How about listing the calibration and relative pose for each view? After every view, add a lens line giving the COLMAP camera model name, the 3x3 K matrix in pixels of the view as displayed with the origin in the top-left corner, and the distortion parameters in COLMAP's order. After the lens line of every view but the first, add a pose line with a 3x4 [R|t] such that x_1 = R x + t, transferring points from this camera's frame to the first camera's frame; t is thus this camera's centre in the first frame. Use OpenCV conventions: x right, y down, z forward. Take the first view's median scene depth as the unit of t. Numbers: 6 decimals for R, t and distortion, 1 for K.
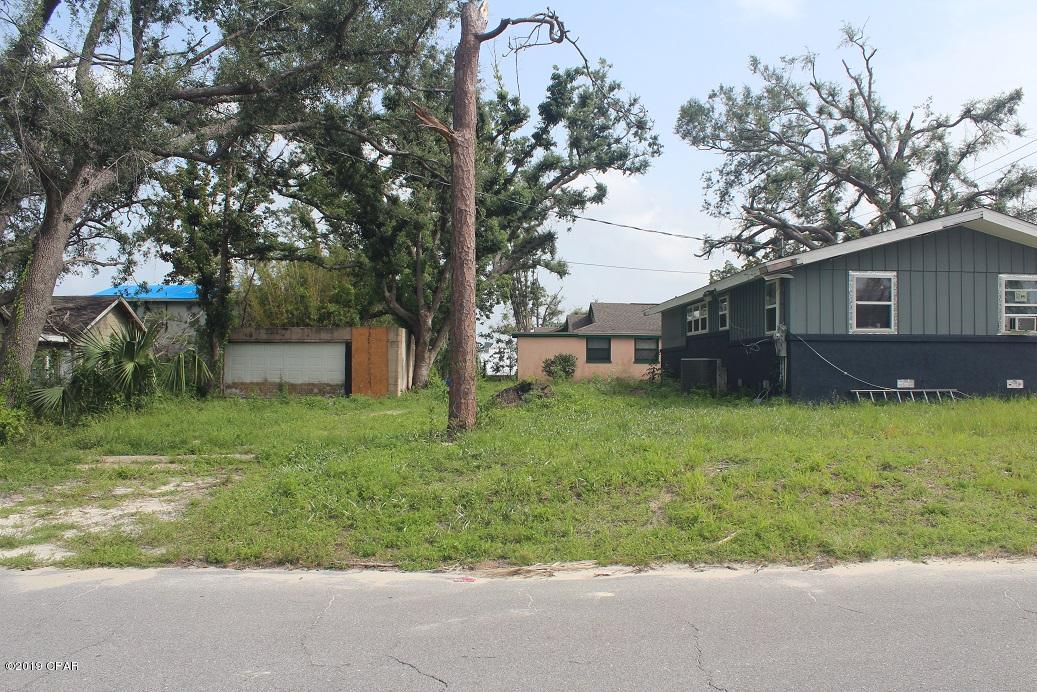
lens RADIAL K [[869.5, 0, 533.9], [0, 869.5, 363.8], [0, 0, 1]] dist [-0.217696, 0.245489]
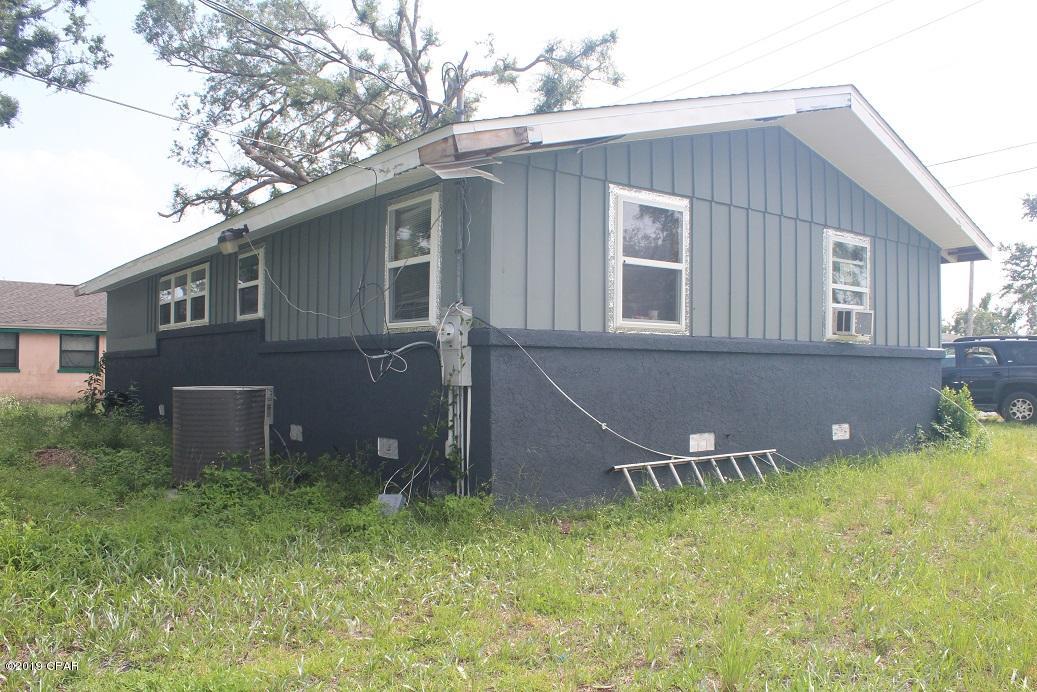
lens RADIAL K [[869.5, 0, 533.9], [0, 869.5, 363.8], [0, 0, 1]] dist [-0.217696, 0.245489]
pose [[0.808538, 0.005855, 0.588415, 0.056685], [-0.005444, 0.999982, -0.002471, -0.011754], [-0.588419, -0.001206, 0.808556, 0.435190]]
